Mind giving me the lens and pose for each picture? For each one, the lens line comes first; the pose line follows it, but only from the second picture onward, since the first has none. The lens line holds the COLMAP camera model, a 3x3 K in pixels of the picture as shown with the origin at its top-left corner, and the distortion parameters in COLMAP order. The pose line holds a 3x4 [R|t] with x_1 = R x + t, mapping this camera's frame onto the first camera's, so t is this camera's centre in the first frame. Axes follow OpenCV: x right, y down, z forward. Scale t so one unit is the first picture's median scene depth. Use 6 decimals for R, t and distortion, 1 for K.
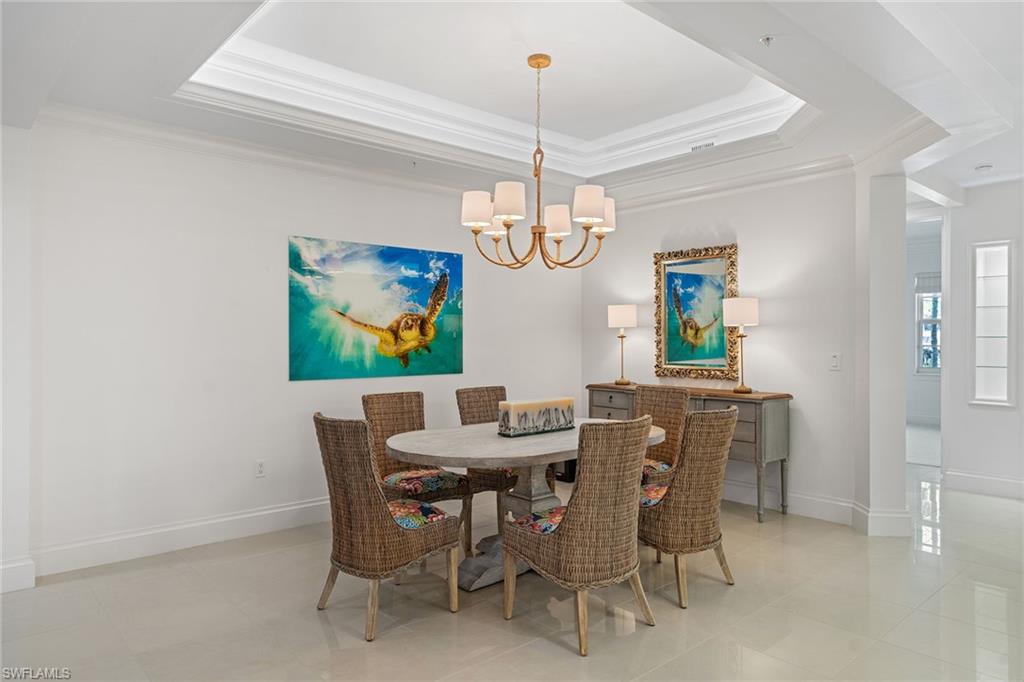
lens RADIAL K [[647.6, 0, 512.0], [0, 647.6, 341.0], [0, 0, 1]] dist [-0.002592, -0.001754]
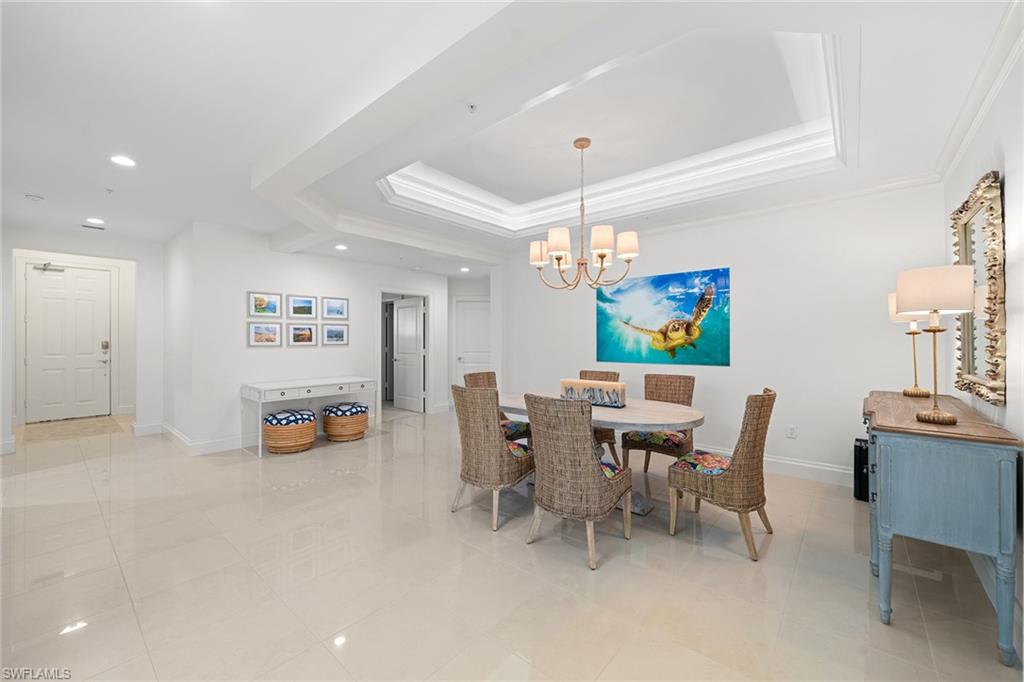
lens RADIAL K [[399.9, 0, 512.0], [0, 399.9, 341.0], [0, 0, 1]] dist [-0.001176, 0.000091]
pose [[0.137371, 0.000652, -0.990520, 0.666068], [-0.000456, 1.000000, 0.000595, 0.003089], [0.990520, 0.000369, 0.137371, 0.543262]]
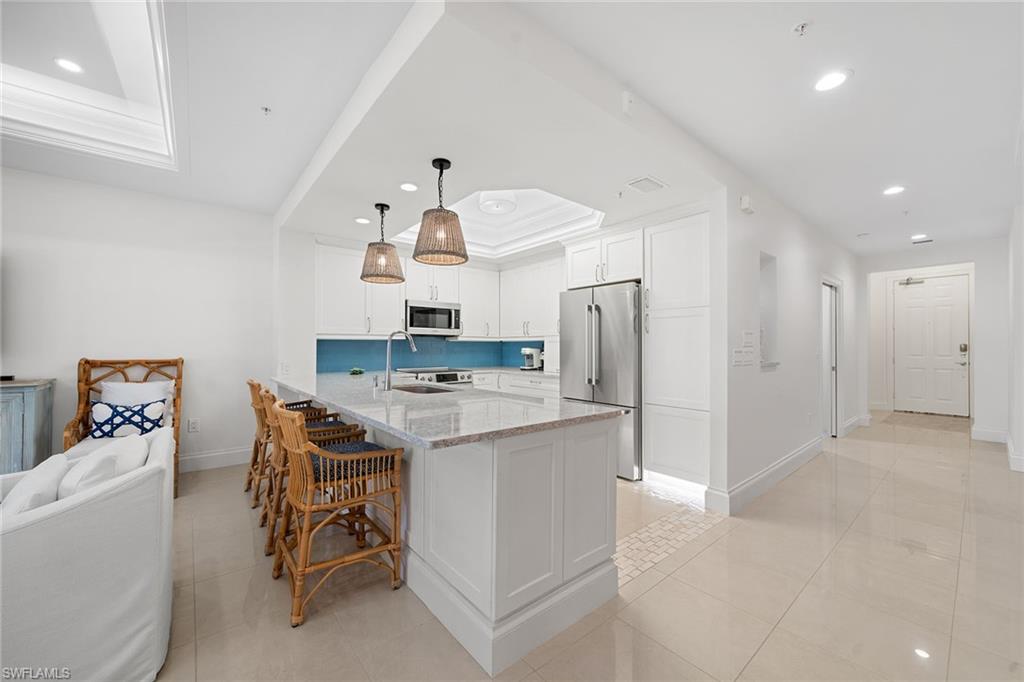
lens RADIAL K [[386.2, 0, 509.2], [0, 386.2, 342.9], [0, 0, 1]] dist [0.000778, -0.000121]
pose [[-0.999118, -0.002985, 0.041884, 0.653773], [-0.003245, 0.999976, -0.006128, 0.015053], [-0.041864, -0.006258, -0.999104, 0.767888]]
